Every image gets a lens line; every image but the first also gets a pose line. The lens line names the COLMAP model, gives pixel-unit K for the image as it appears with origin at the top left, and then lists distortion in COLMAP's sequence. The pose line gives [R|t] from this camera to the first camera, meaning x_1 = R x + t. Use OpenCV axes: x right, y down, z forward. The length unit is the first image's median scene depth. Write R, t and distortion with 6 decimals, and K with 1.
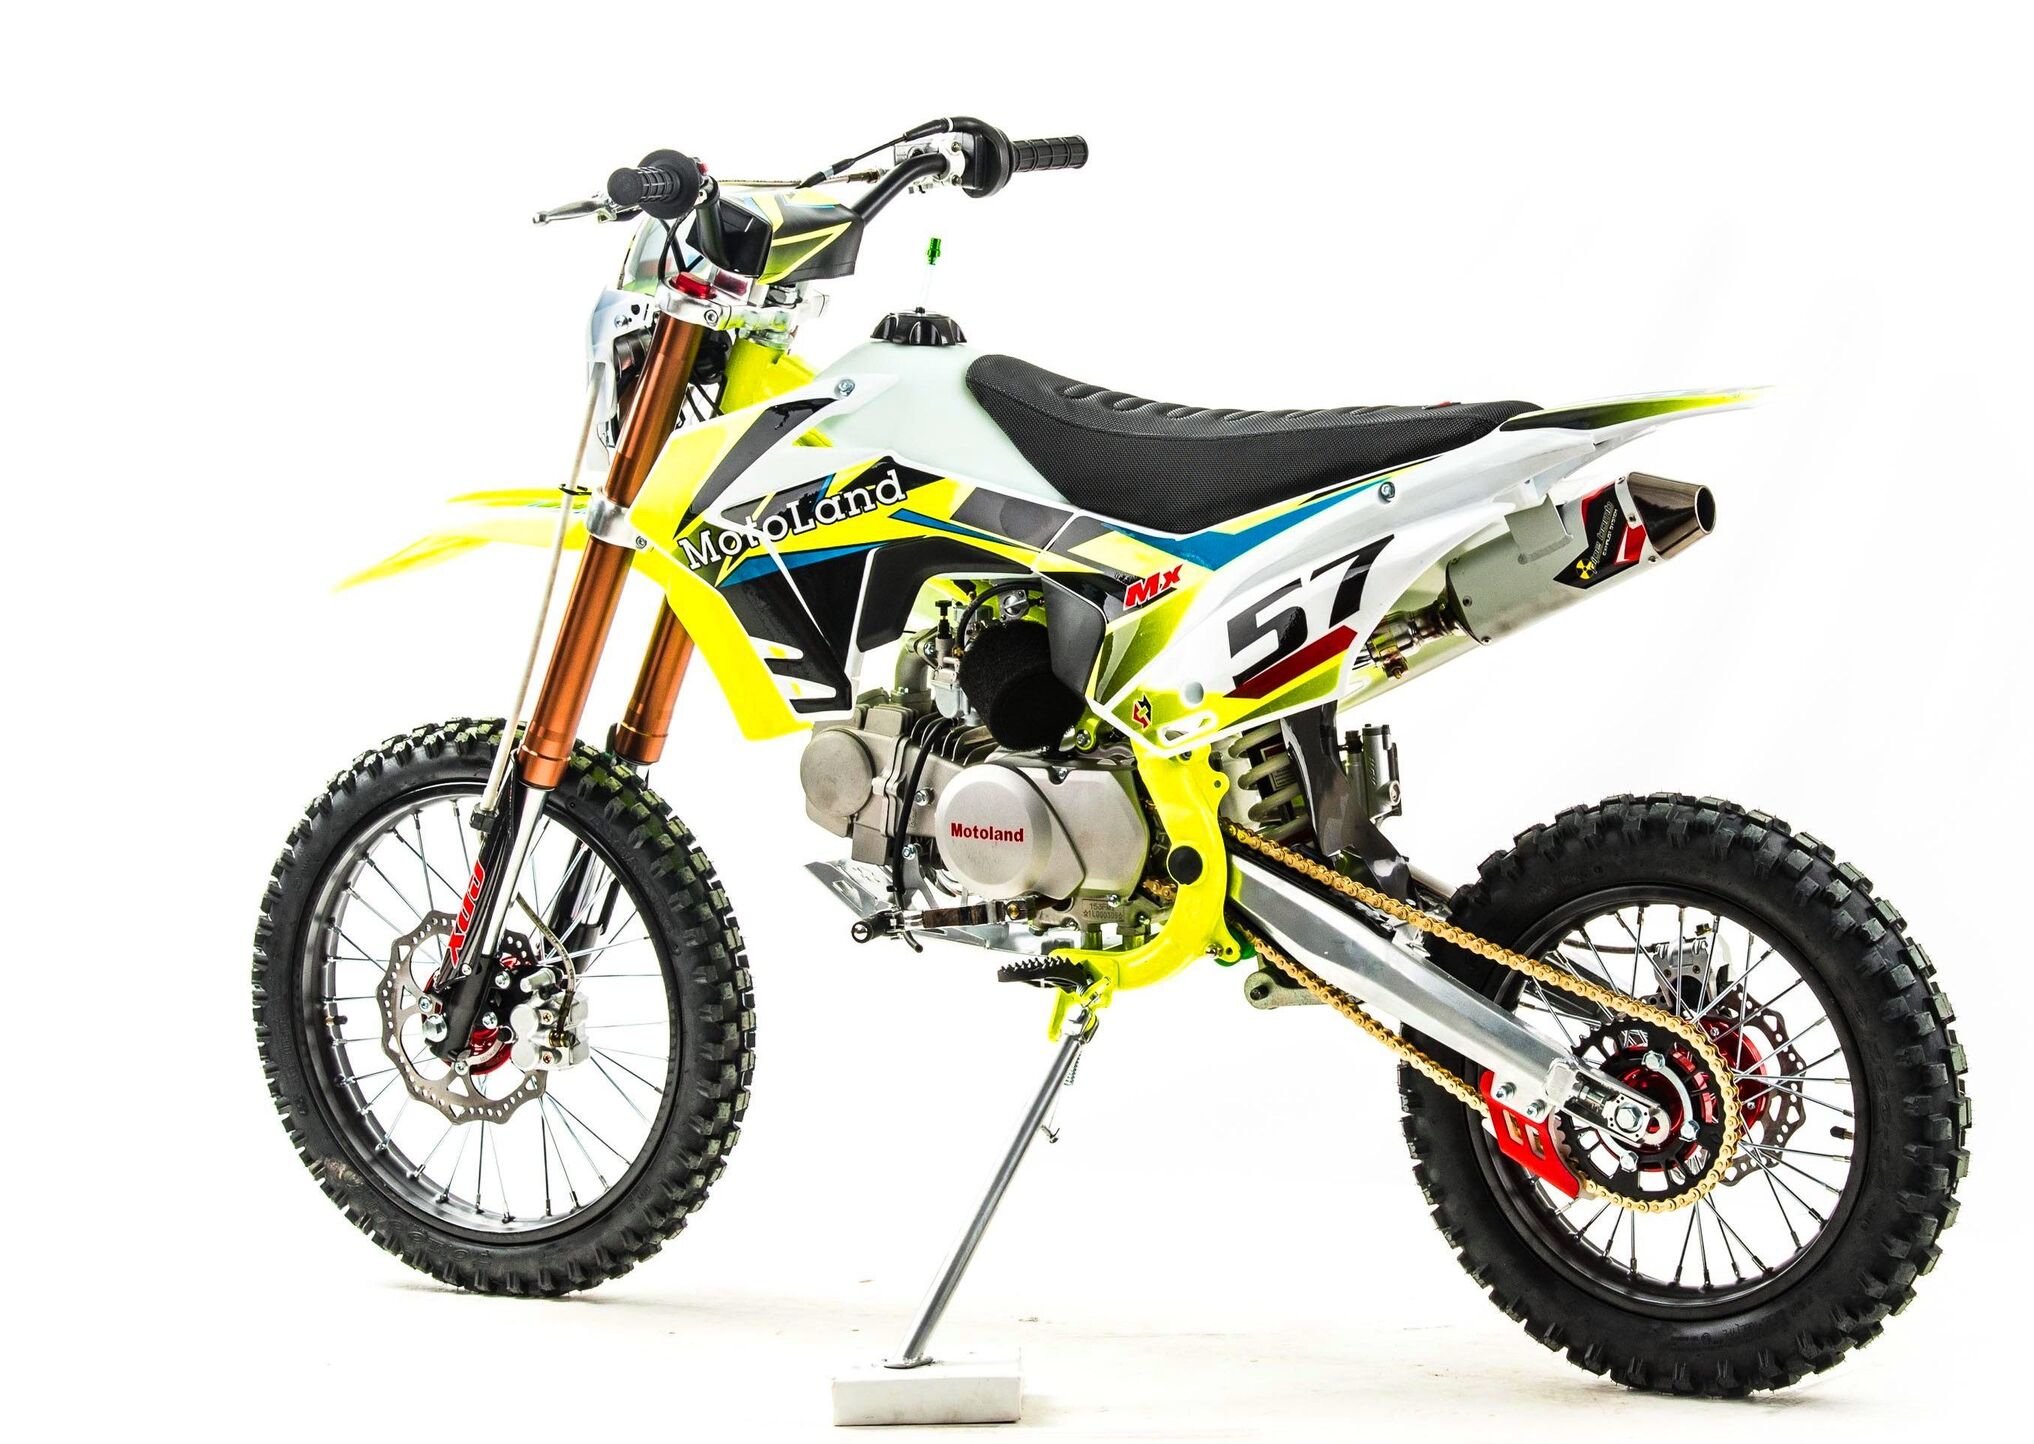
lens RADIAL K [[3044.7, 0, 1017.0], [0, 3044.7, 722.0], [0, 0, 1]] dist [-0.008897, -0.027886]
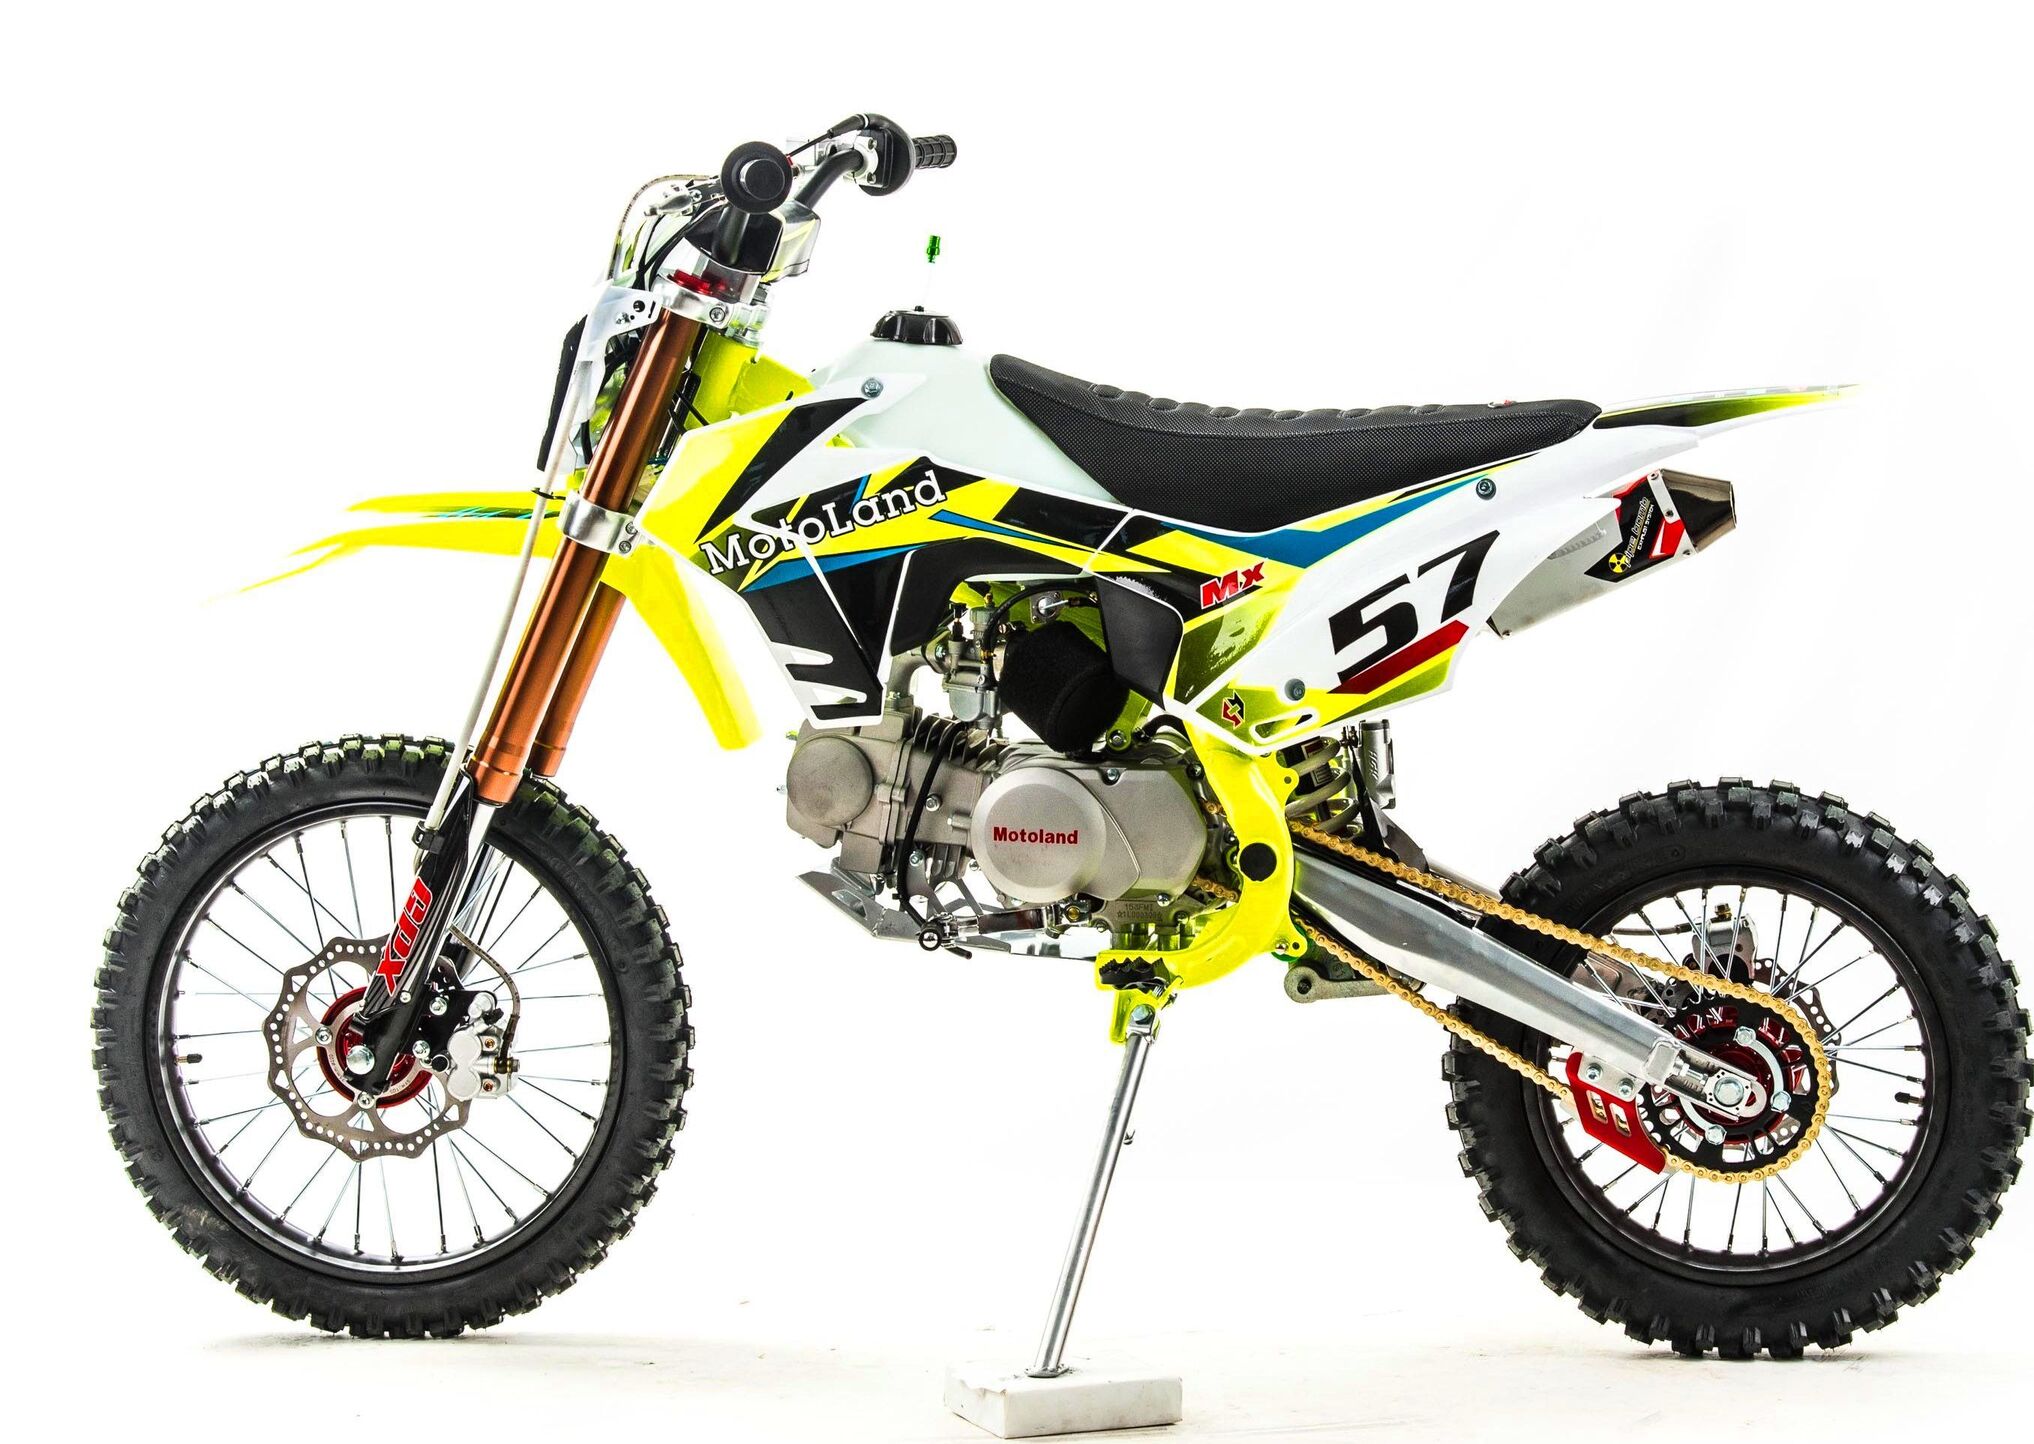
lens RADIAL K [[3068.5, 0, 1017.0], [0, 3068.5, 722.0], [0, 0, 1]] dist [0.017420, -0.007079]
pose [[0.980470, -0.021074, 0.195536, -0.209554], [0.021617, 0.999766, -0.000643, -0.000162], [-0.195476, 0.004857, 0.980696, 0.020323]]
